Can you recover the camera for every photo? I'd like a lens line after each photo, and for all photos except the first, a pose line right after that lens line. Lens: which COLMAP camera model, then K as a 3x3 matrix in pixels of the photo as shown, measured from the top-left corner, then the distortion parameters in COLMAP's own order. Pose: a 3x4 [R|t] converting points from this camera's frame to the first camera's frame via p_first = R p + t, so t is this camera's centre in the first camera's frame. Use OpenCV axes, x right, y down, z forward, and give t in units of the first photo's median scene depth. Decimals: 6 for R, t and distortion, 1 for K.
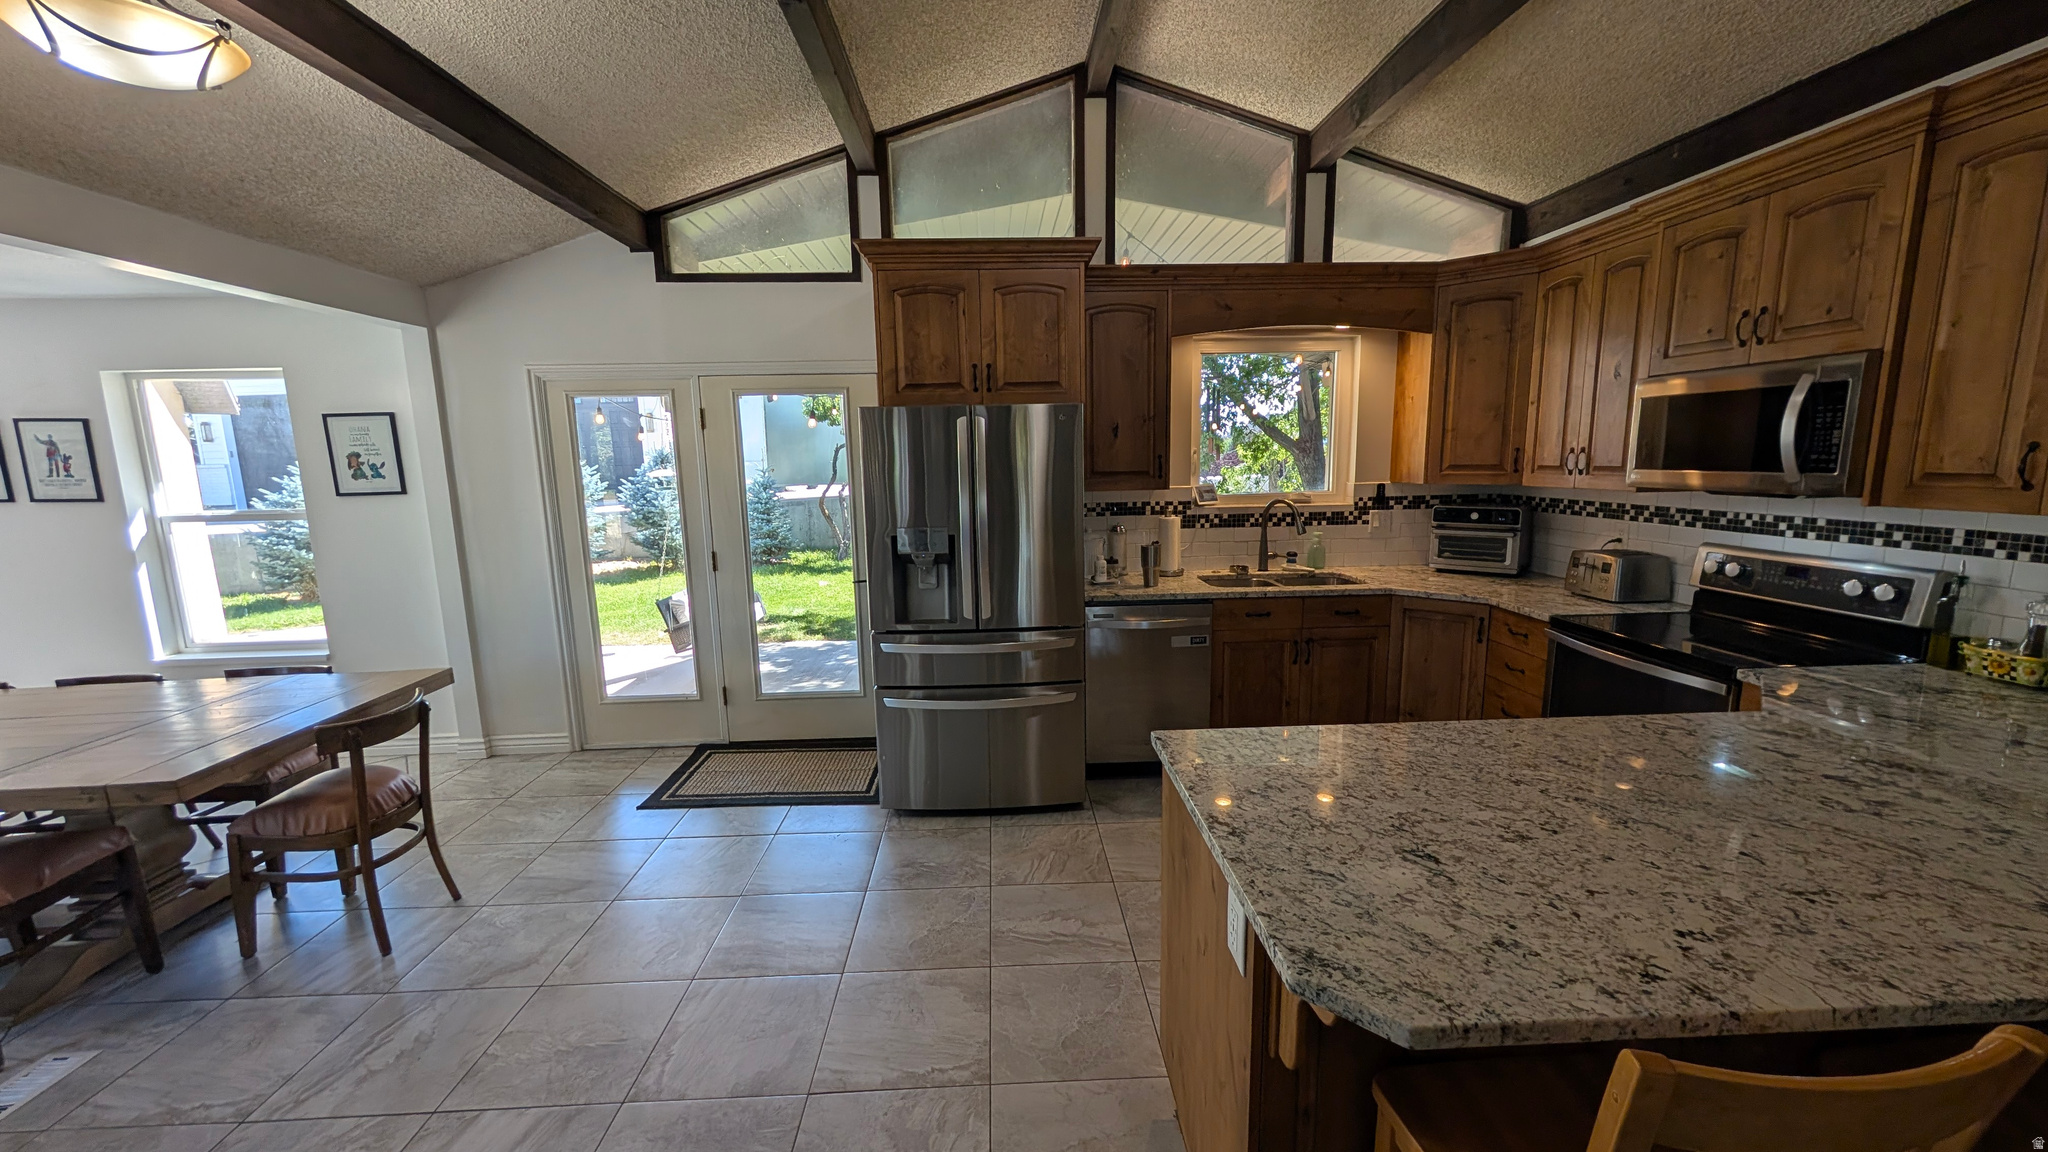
lens RADIAL K [[771.2, 0, 1021.0], [0, 771.2, 574.3], [0, 0, 1]] dist [-0.000542, 0.000355]
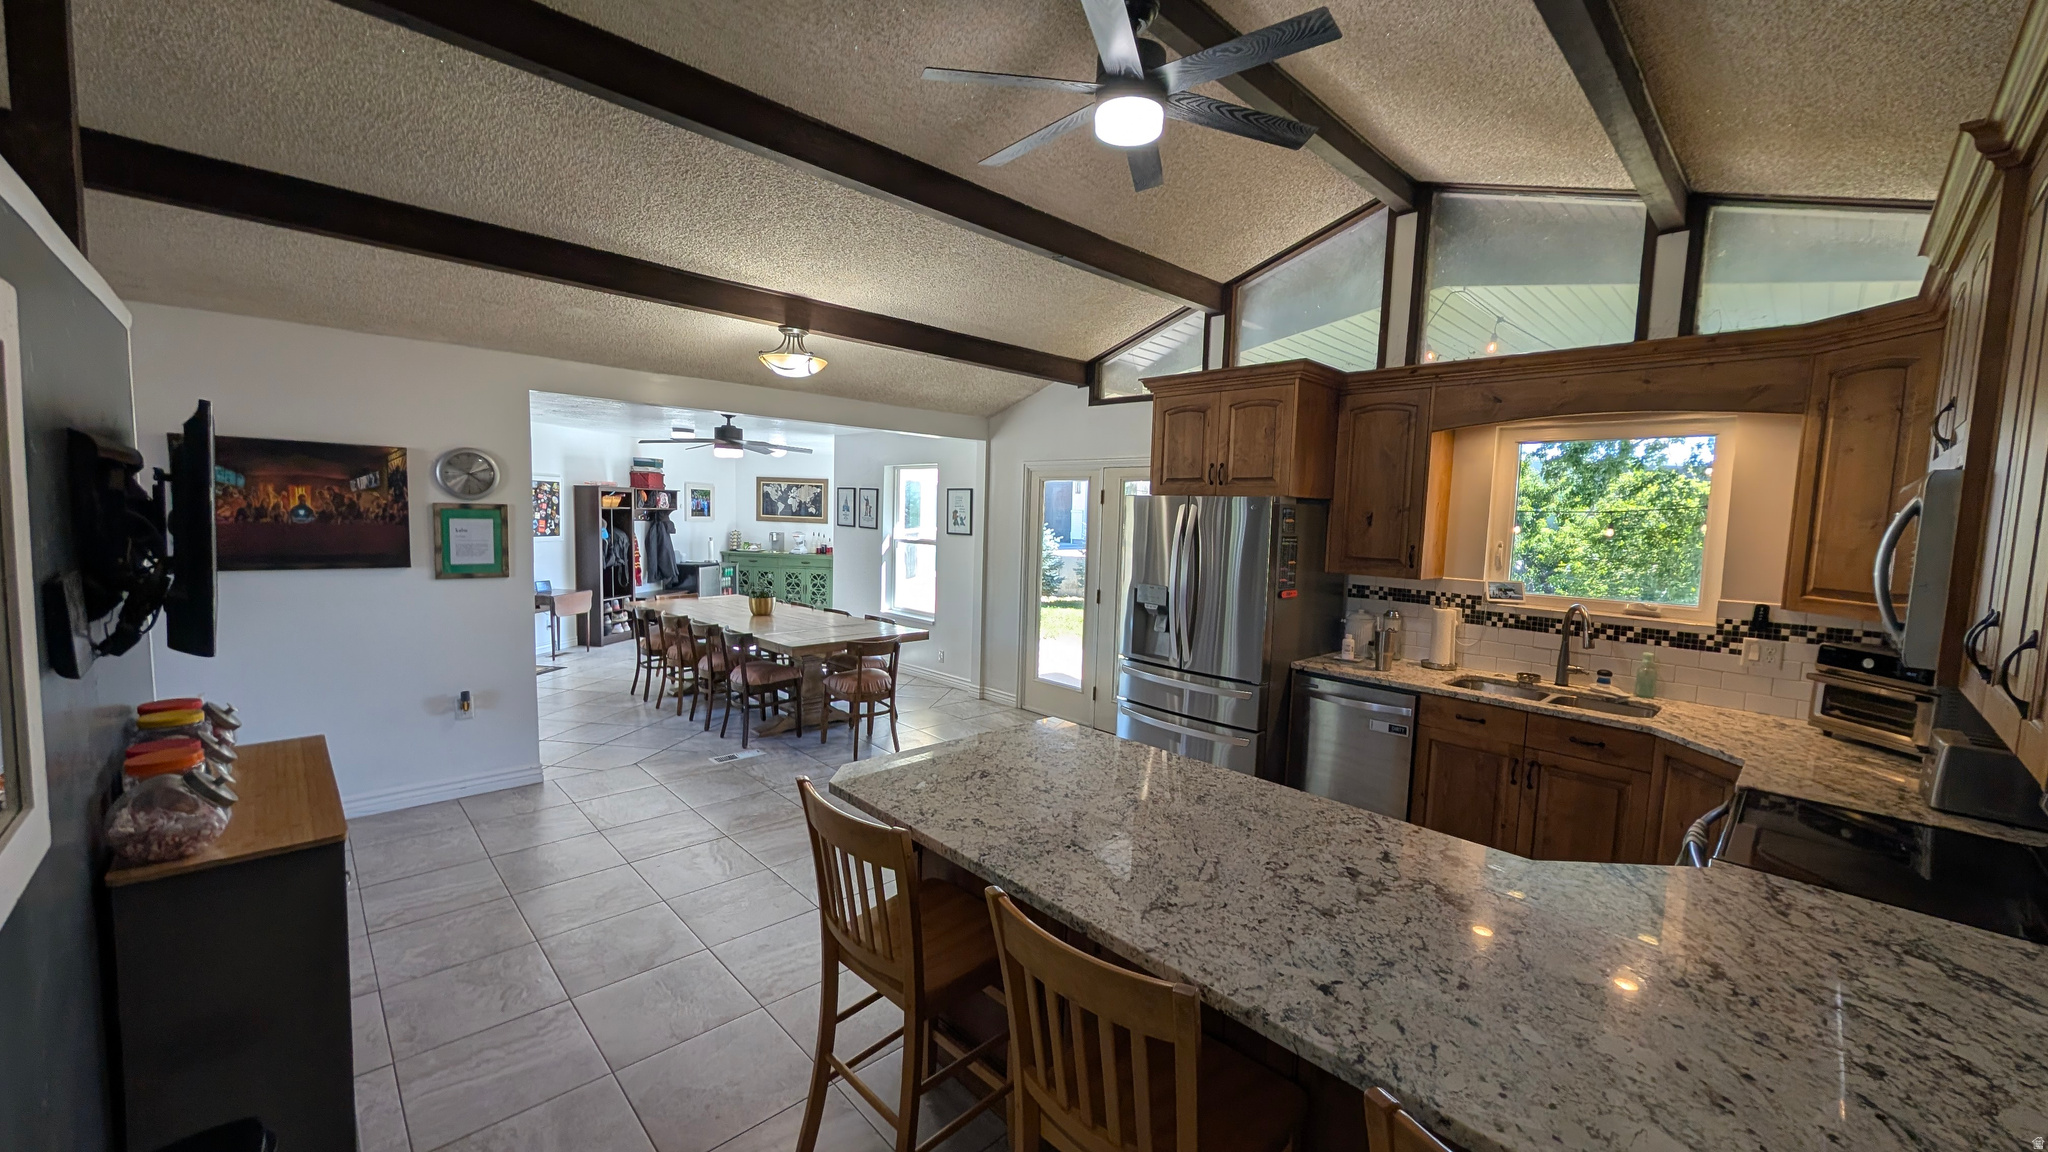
lens RADIAL K [[771.2, 0, 1026.0], [0, 771.2, 574.3], [0, 0, 1]] dist [-0.000542, 0.000355]
pose [[0.661182, 0.102214, -0.743230, 0.600791], [-0.159469, 0.987184, -0.006100, -0.028989], [0.733082, 0.122555, 0.669008, -0.051687]]
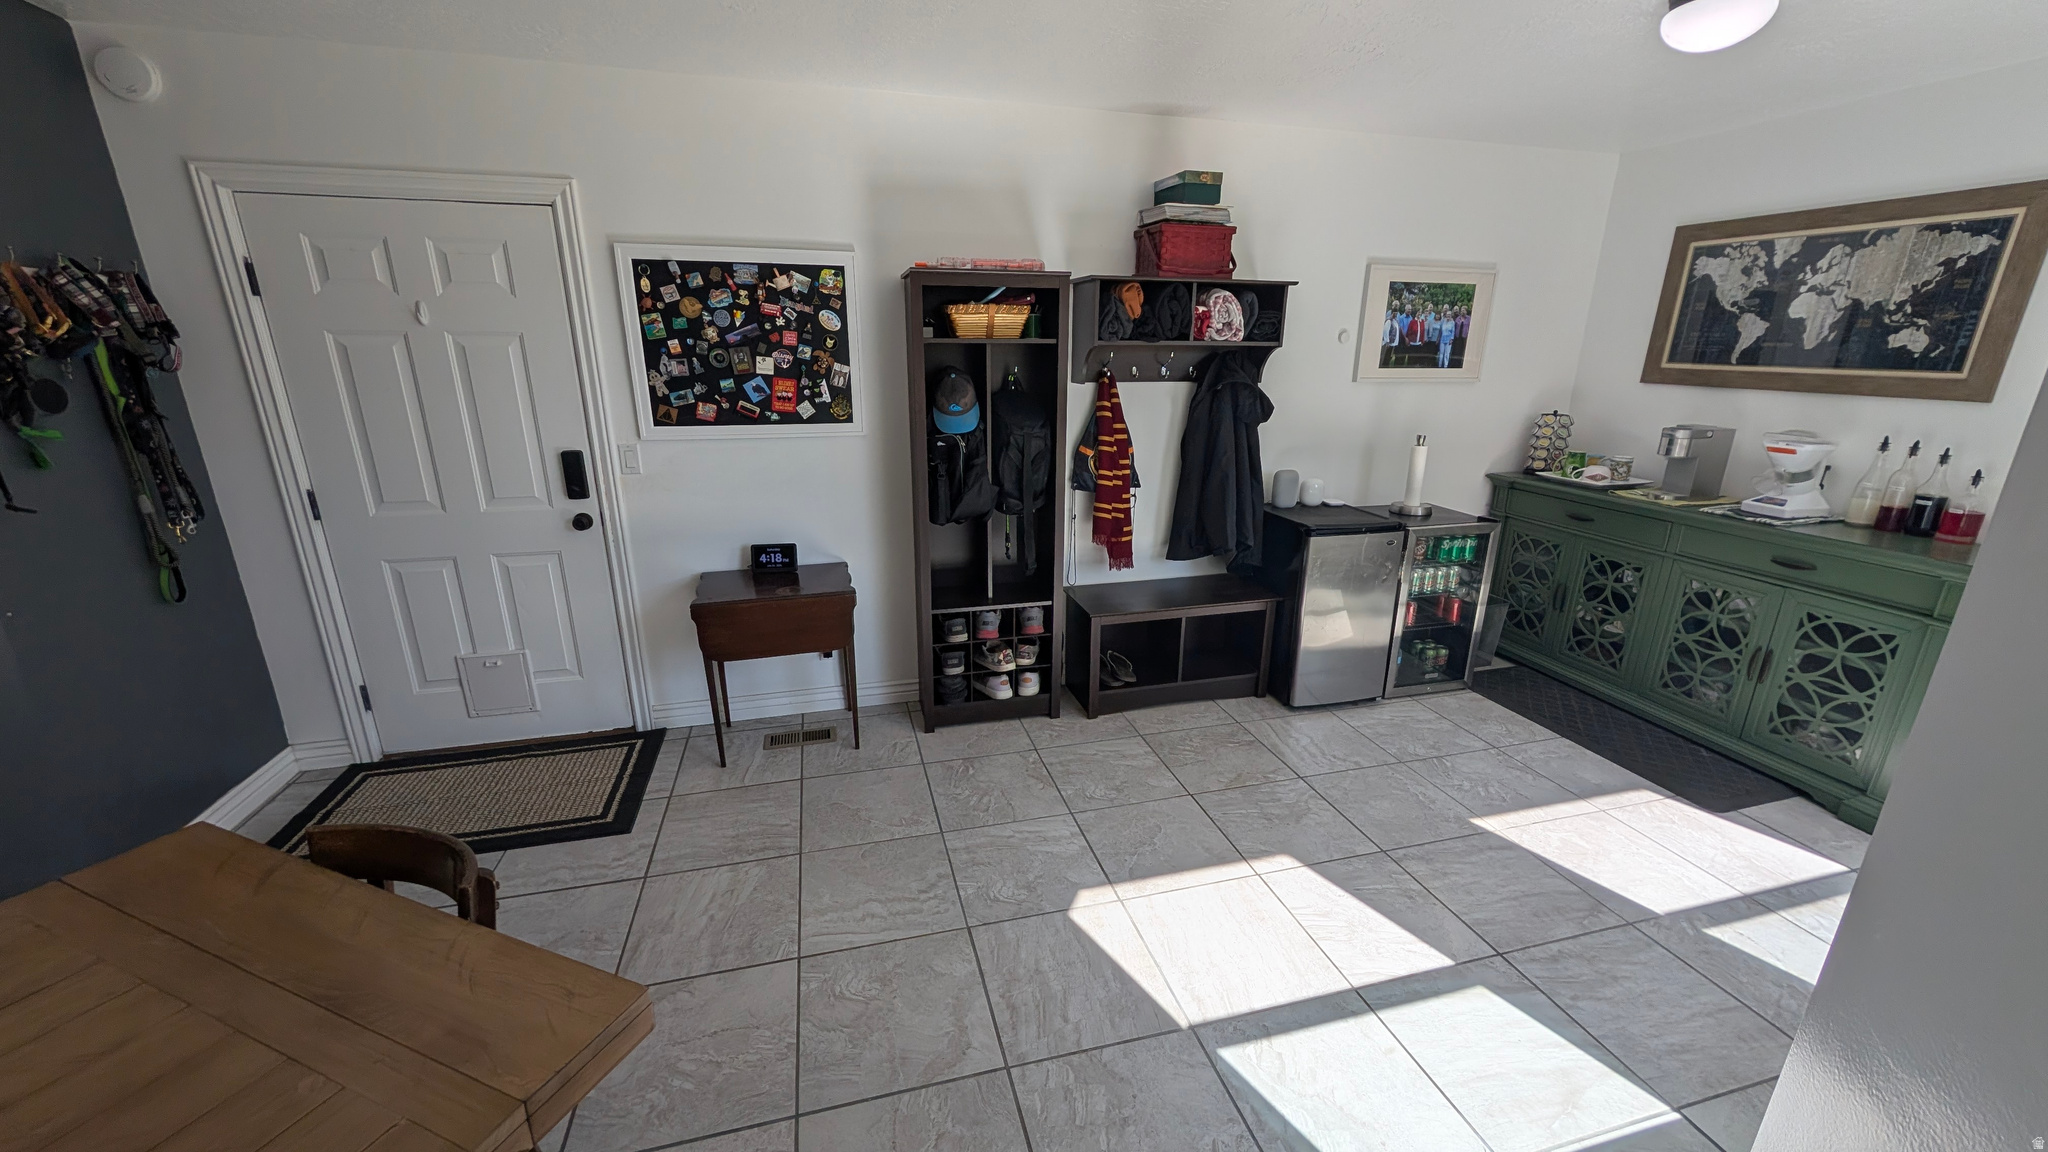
lens RADIAL K [[771.2, 0, 1025.5], [0, 771.2, 578.8], [0, 0, 1]] dist [-0.000542, 0.000355]
pose [[-0.411009, 0.284947, -0.865955, -1.283289], [-0.138611, 0.919318, 0.368296, -0.111807], [0.901032, 0.271404, -0.338351, 0.927011]]
